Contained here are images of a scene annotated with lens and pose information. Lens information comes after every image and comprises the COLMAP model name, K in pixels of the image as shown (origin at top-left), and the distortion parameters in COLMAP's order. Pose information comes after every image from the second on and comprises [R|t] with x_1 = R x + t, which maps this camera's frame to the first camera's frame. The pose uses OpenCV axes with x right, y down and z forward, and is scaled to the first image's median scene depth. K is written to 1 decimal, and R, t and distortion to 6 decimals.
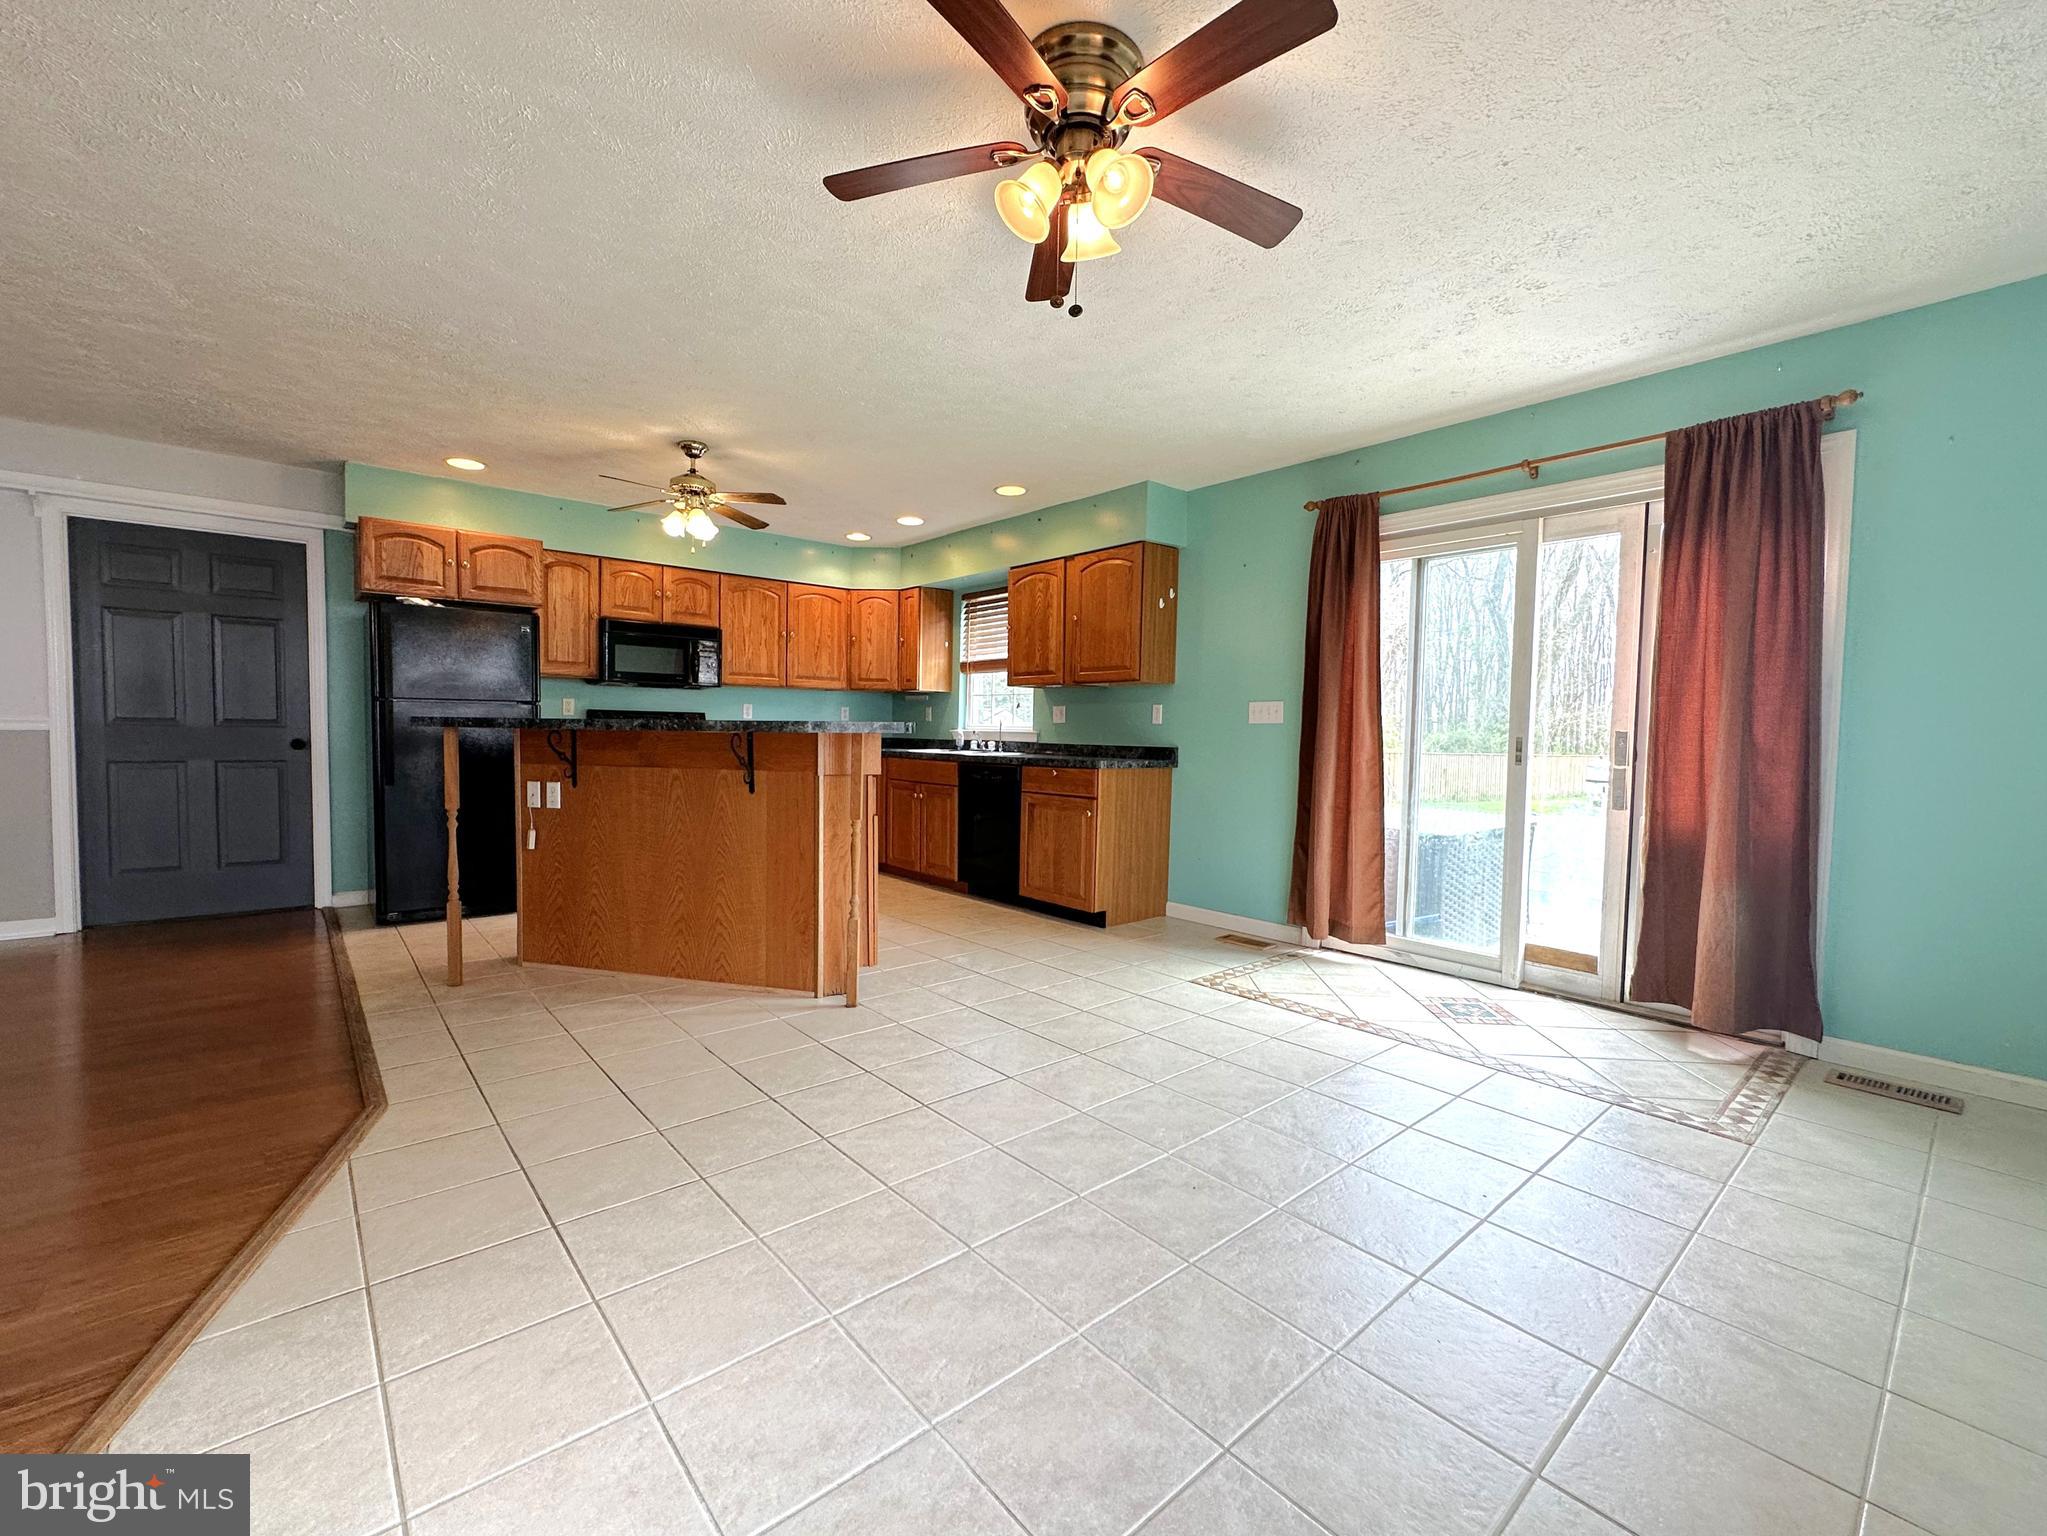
lens RADIAL K [[845.5, 0, 1040.9], [0, 845.5, 774.2], [0, 0, 1]] dist [0.003491, -0.000232]
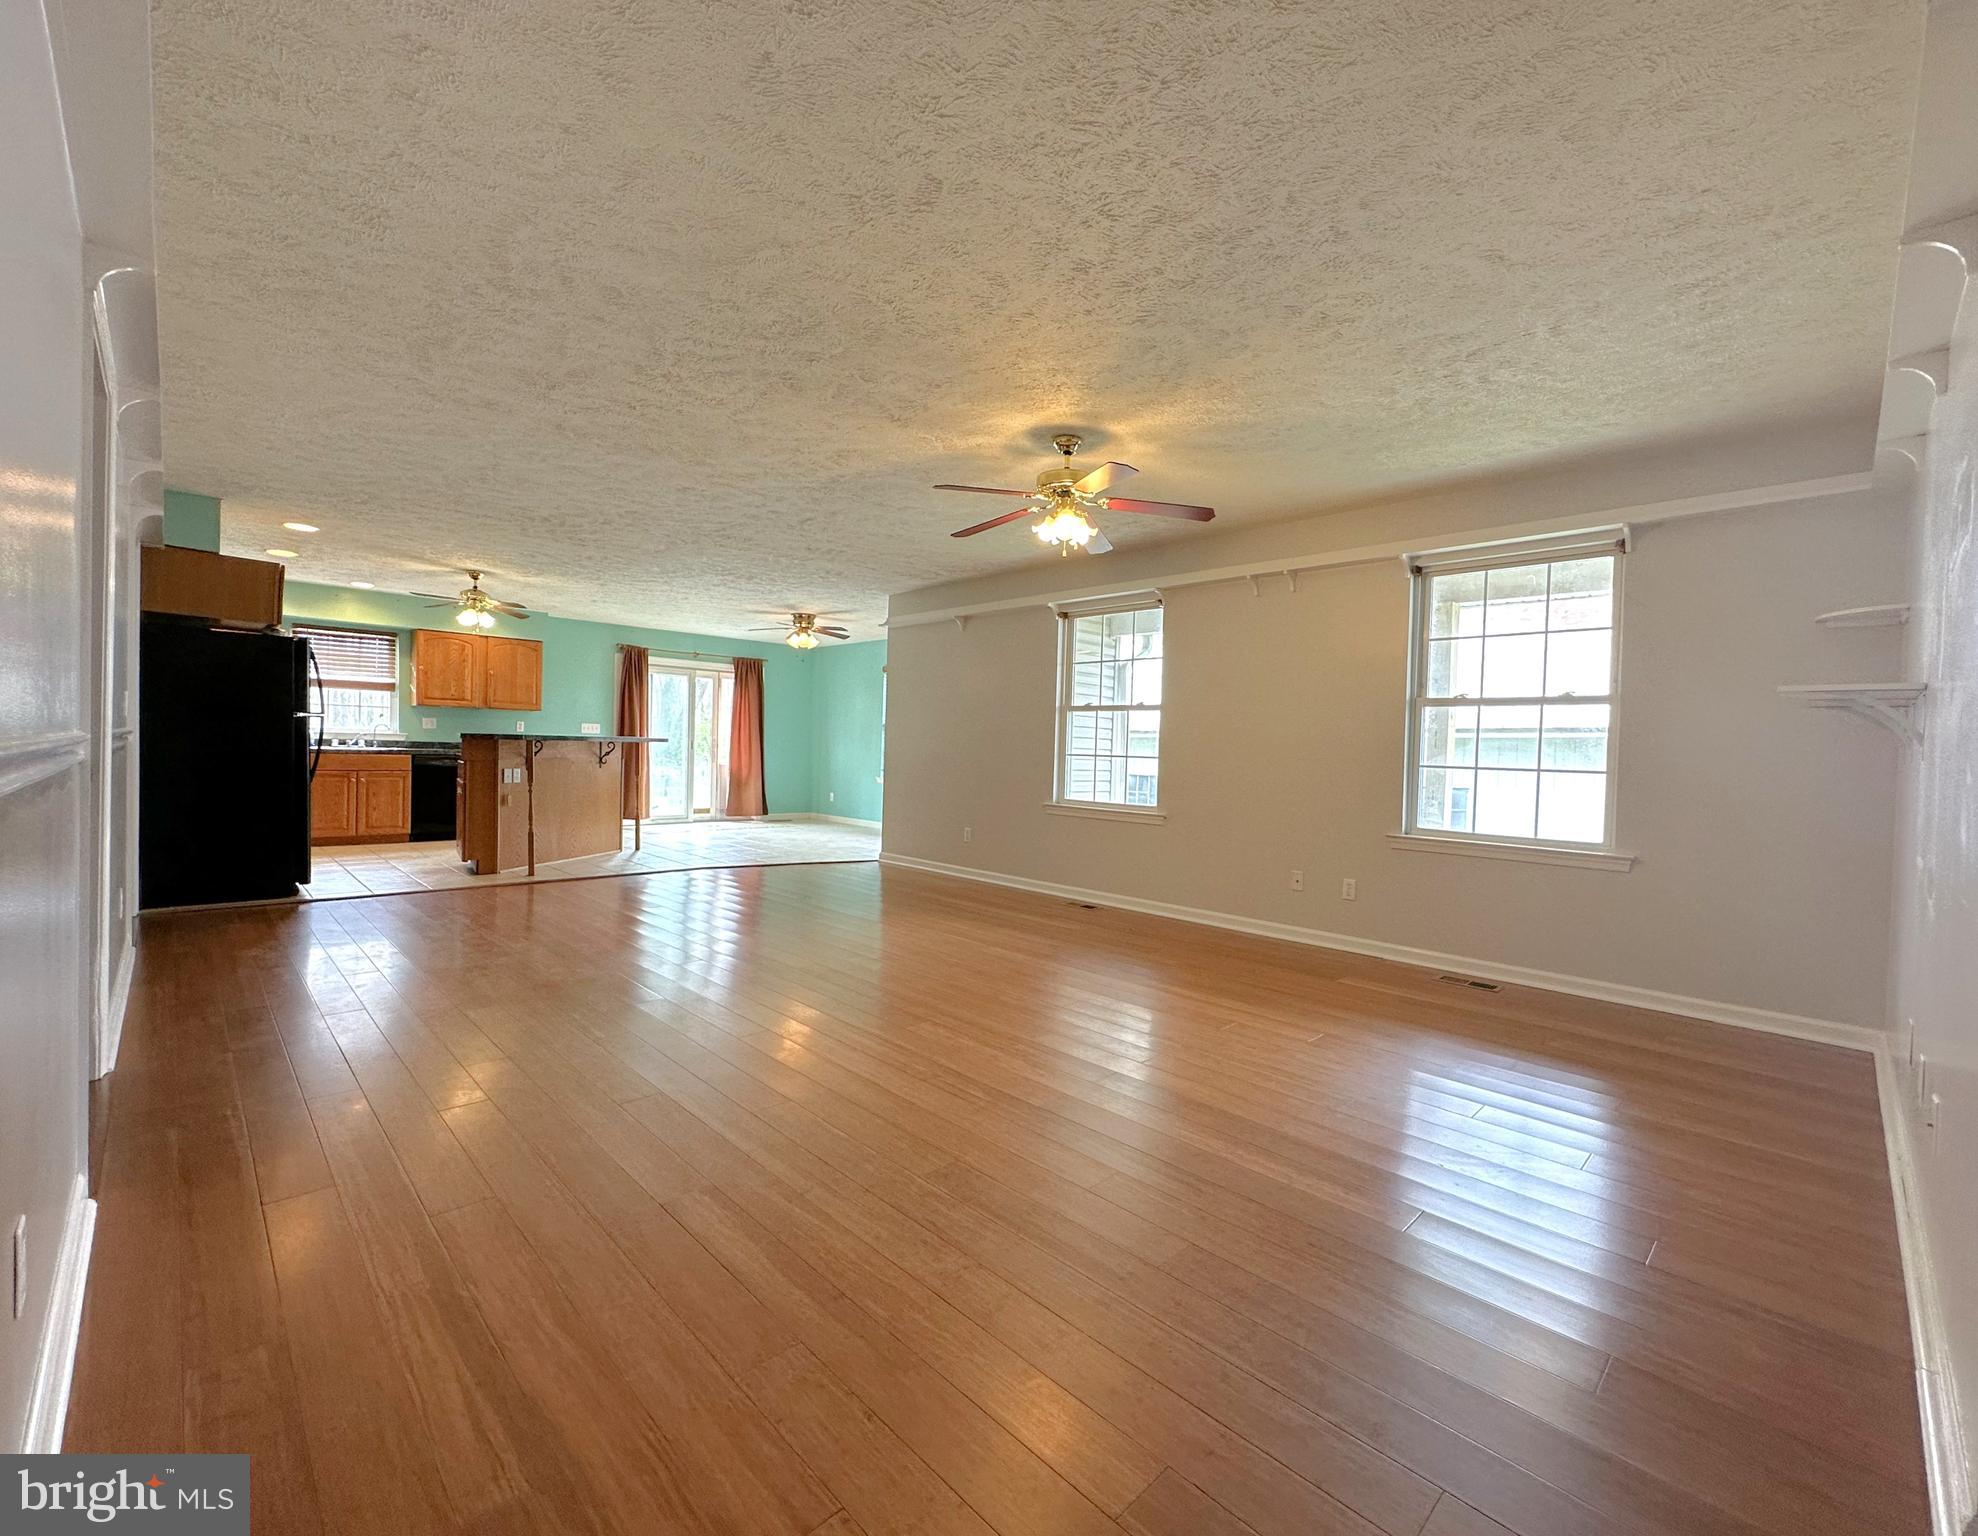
lens RADIAL K [[842.2, 0, 1000.5], [0, 842.2, 767.9], [0, 0, 1]] dist [0.000178, 0.000010]
pose [[-0.035855, -0.040364, 0.998541, -2.239807], [0.024822, 0.998840, 0.041268, -0.035926], [-0.999049, 0.026266, -0.034812, -0.002214]]
